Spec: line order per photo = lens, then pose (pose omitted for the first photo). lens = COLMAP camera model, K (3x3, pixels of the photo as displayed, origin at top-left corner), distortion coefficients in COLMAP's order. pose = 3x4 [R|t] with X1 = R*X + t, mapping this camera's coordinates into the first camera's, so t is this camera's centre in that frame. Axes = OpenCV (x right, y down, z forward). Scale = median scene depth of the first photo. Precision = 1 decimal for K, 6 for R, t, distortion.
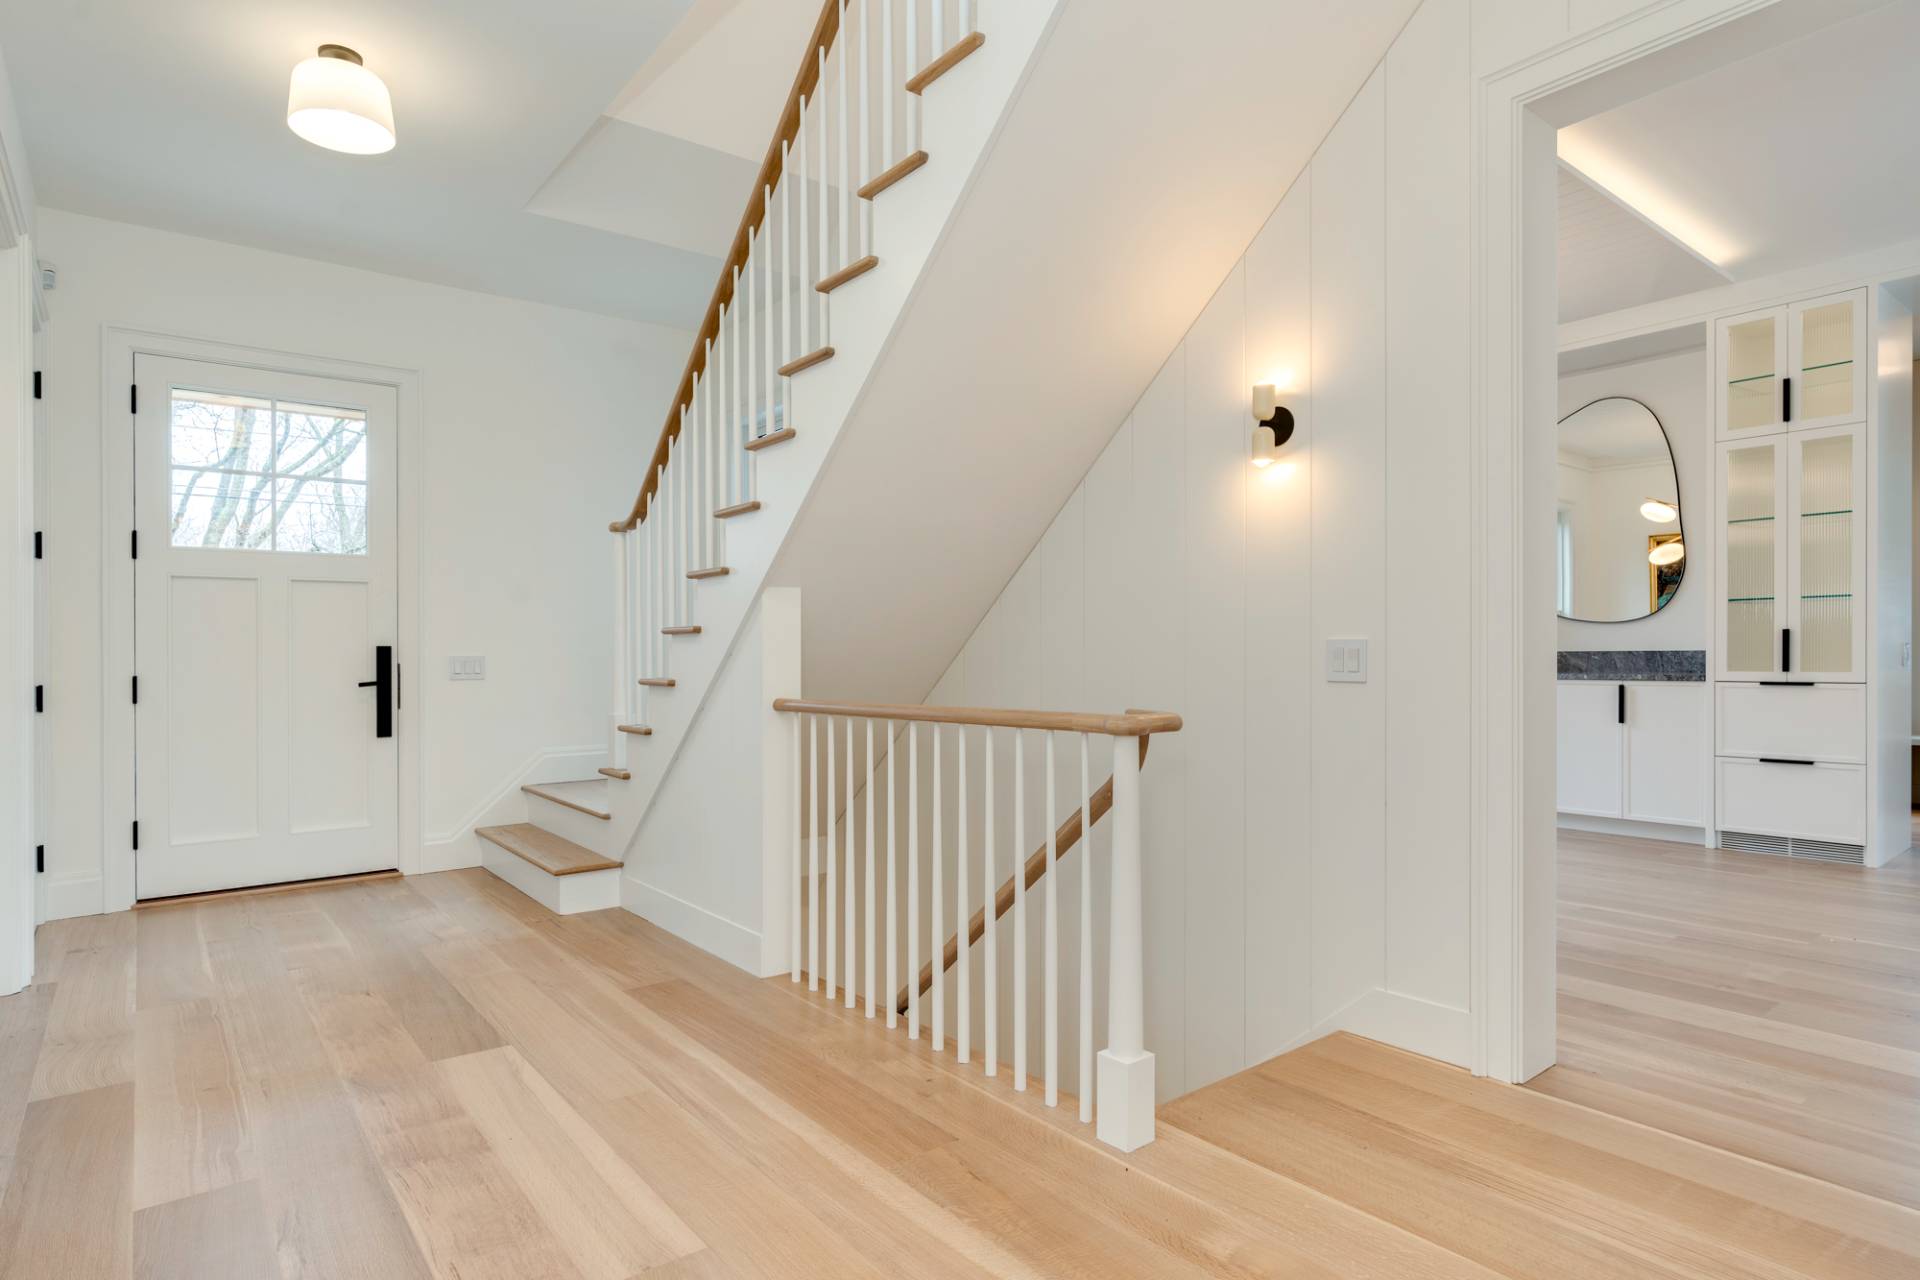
lens RADIAL K [[1014.0, 0, 962.7], [0, 1014.0, 641.7], [0, 0, 1]] dist [-0.002908, -0.000229]
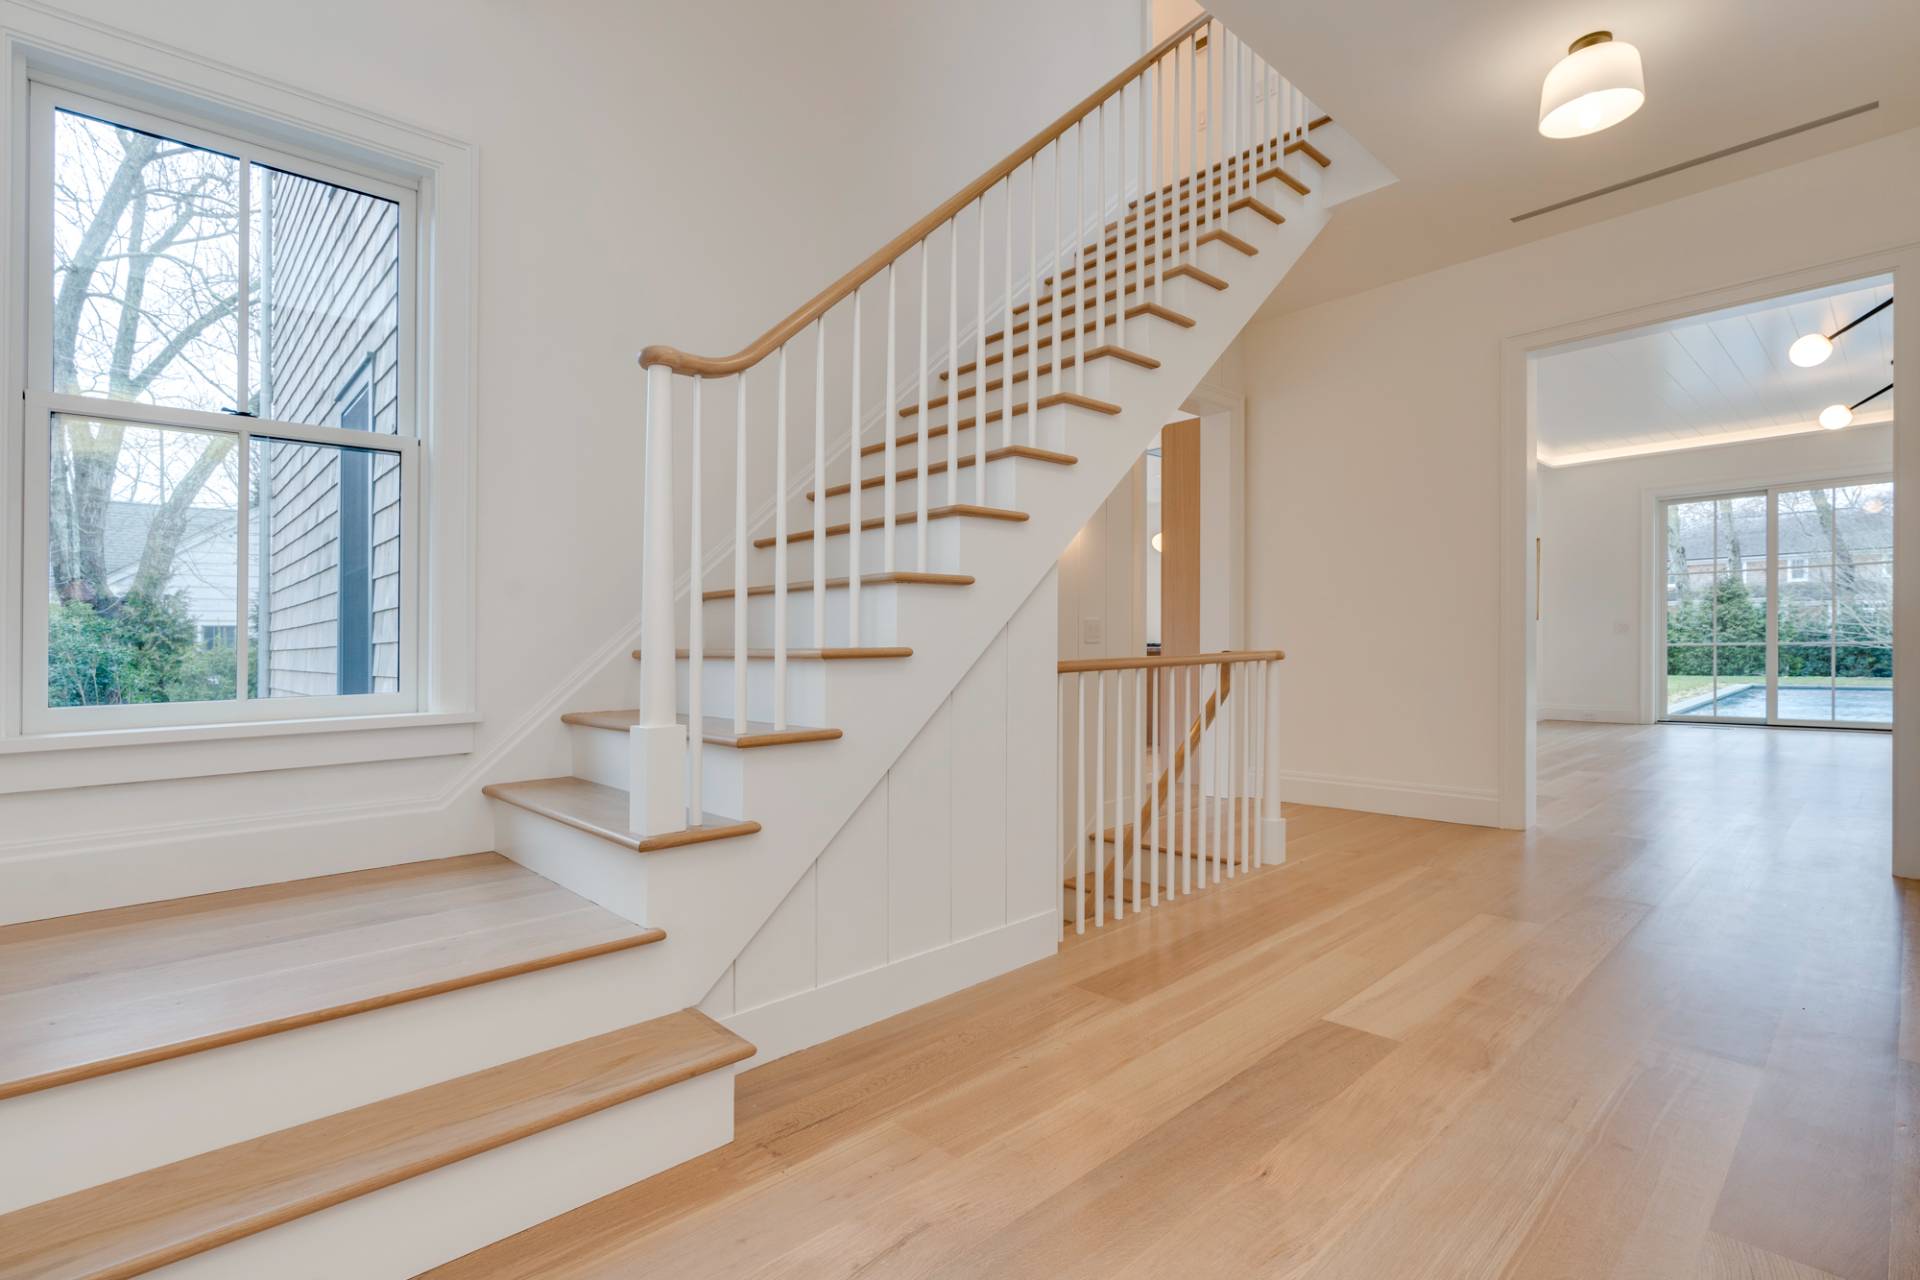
lens RADIAL K [[888.5, 0, 961.5], [0, 888.5, 646.4], [0, 0, 1]] dist [-0.011813, 0.003114]
pose [[-0.066138, 0.007026, 0.997786, -1.188128], [0.006044, 0.999960, -0.006641, 0.060015], [-0.997792, 0.005591, -0.066178, 1.329920]]
